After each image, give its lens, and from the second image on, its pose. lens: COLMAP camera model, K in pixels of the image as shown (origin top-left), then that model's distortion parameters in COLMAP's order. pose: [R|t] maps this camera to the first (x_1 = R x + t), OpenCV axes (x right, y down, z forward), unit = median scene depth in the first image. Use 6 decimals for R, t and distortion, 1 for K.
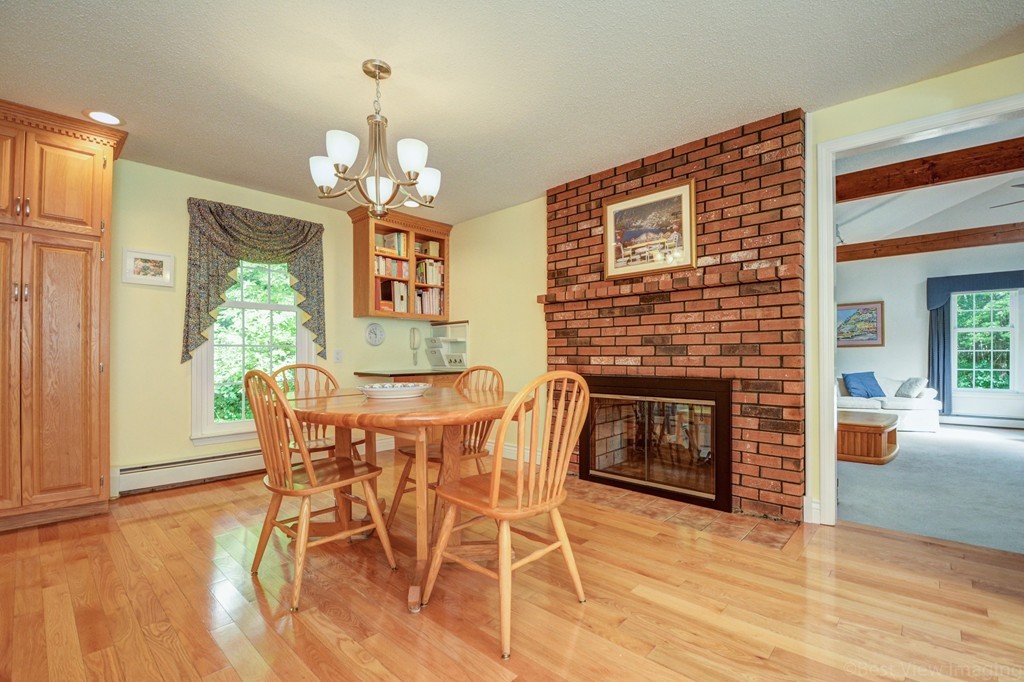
lens RADIAL K [[460.5, 0, 517.7], [0, 460.5, 355.8], [0, 0, 1]] dist [-0.005332, -0.008606]
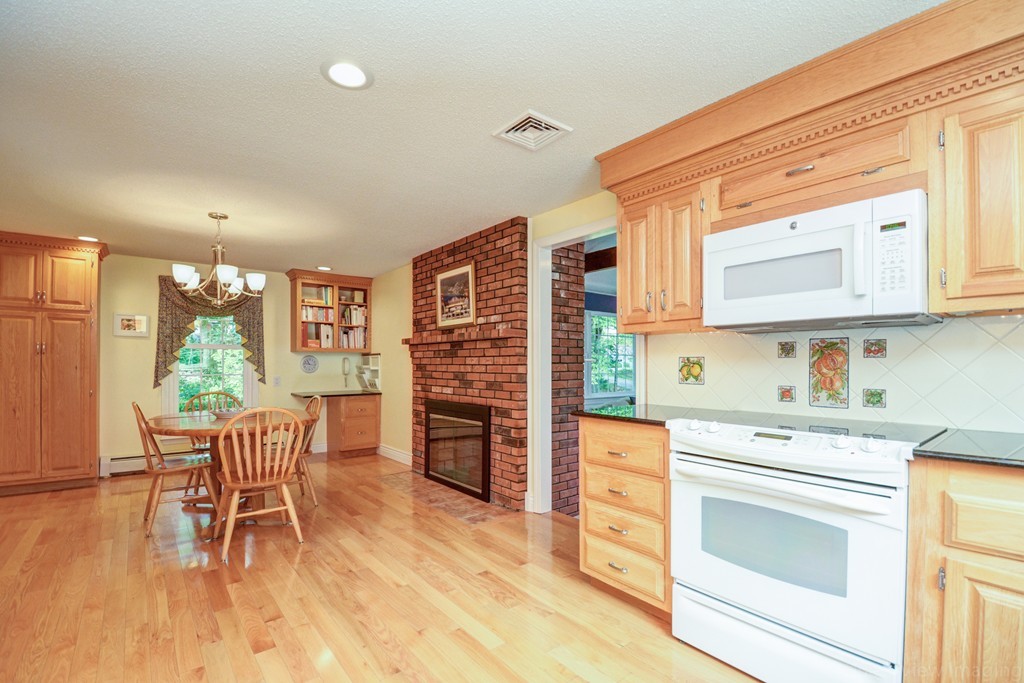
lens RADIAL K [[460.5, 0, 530.5], [0, 460.5, 364.3], [0, 0, 1]] dist [-0.005332, -0.008606]
pose [[0.992736, 0.005284, -0.120198, 0.710422], [-0.005128, 0.999986, 0.001607, -0.076053], [0.120205, -0.000979, 0.992749, -0.346632]]
